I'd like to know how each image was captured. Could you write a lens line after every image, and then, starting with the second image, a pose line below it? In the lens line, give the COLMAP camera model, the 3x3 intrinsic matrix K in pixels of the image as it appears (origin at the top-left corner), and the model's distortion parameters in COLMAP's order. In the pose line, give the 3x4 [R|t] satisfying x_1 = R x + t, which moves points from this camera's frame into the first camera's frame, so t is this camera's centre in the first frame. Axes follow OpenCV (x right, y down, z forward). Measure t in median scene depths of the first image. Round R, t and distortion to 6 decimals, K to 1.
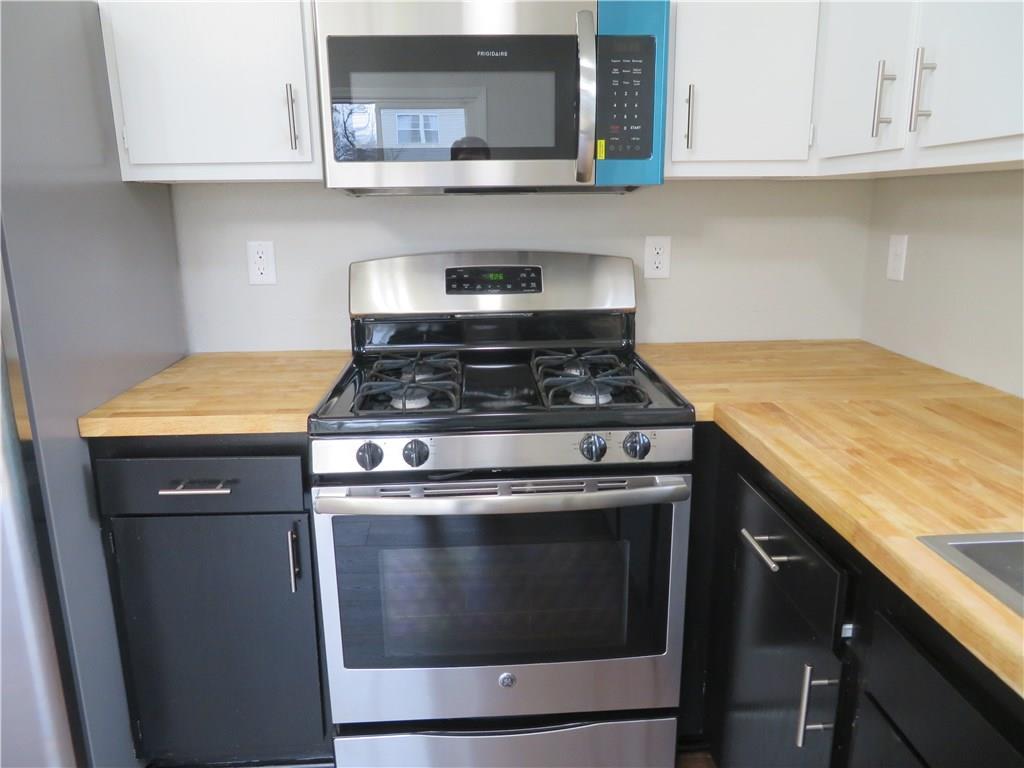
lens RADIAL K [[738.1, 0, 508.7], [0, 738.1, 383.4], [0, 0, 1]] dist [-0.012866, 0.005856]
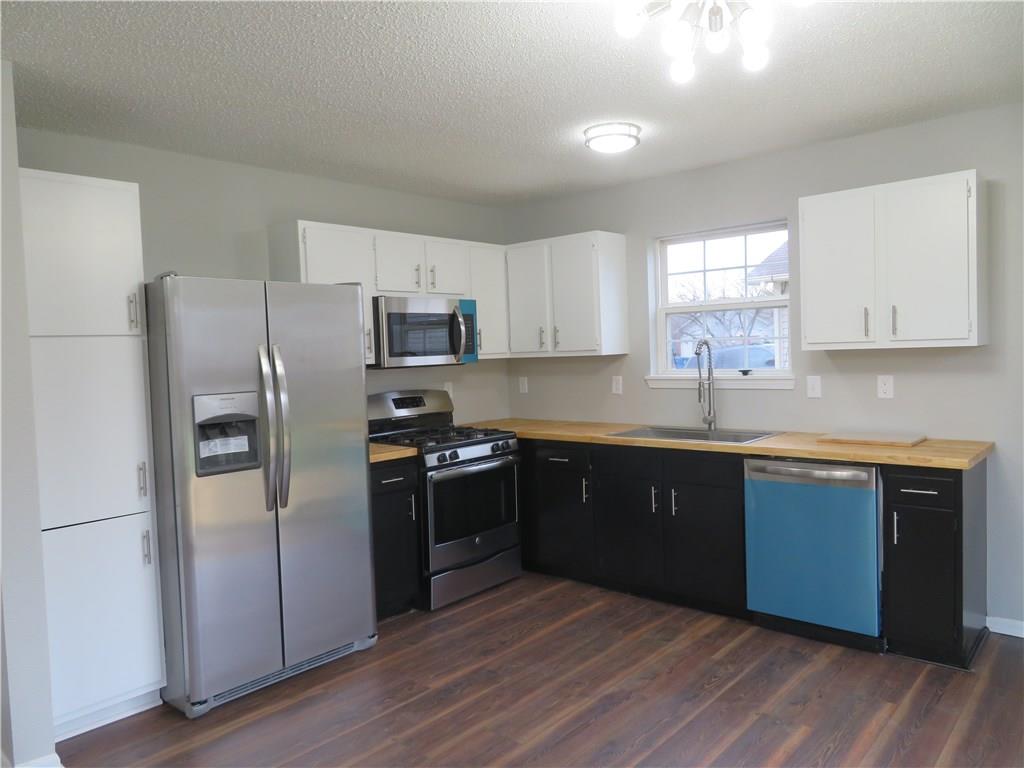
lens RADIAL K [[738.1, 0, 508.7], [0, 738.1, 383.4], [0, 0, 1]] dist [-0.012866, 0.005856]
pose [[0.702860, -0.046622, 0.709799, -1.852847], [0.196338, 0.971802, -0.130587, 0.220702], [-0.683696, 0.231145, 0.692194, -1.114571]]
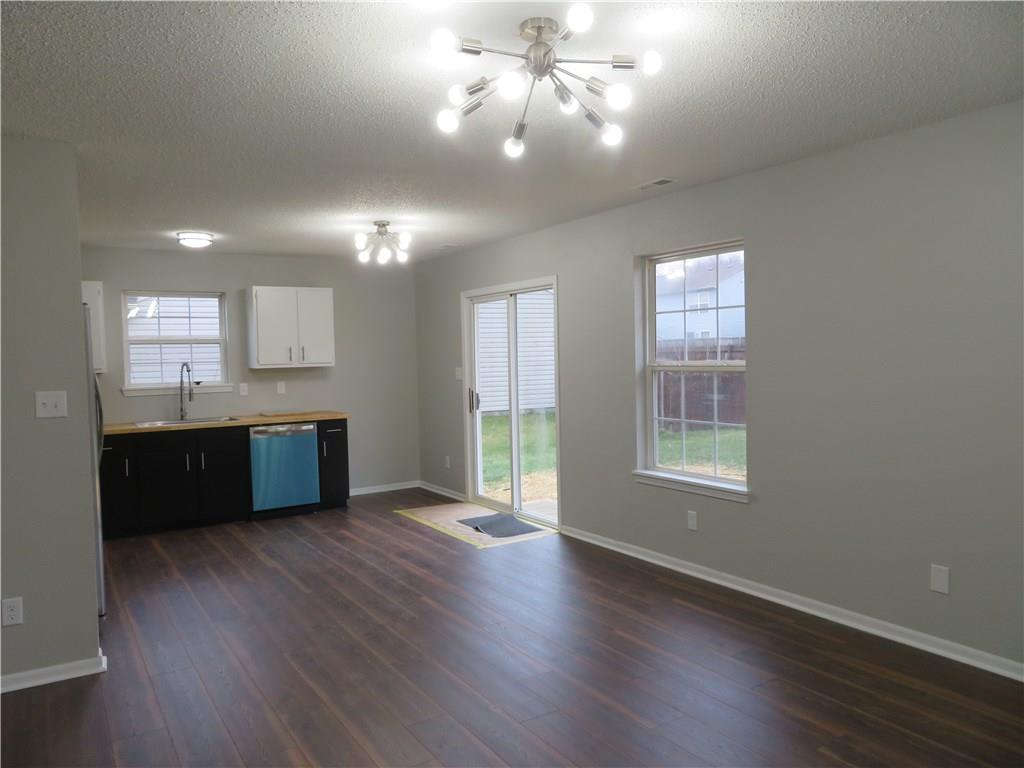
lens RADIAL K [[738.1, 0, 508.7], [0, 738.1, 383.4], [0, 0, 1]] dist [-0.012866, 0.005856]
pose [[-0.488544, -0.011304, 0.872466, -4.122044], [0.235842, 0.960986, 0.144513, -0.216526], [-0.840062, 0.276365, -0.466818, 0.737542]]
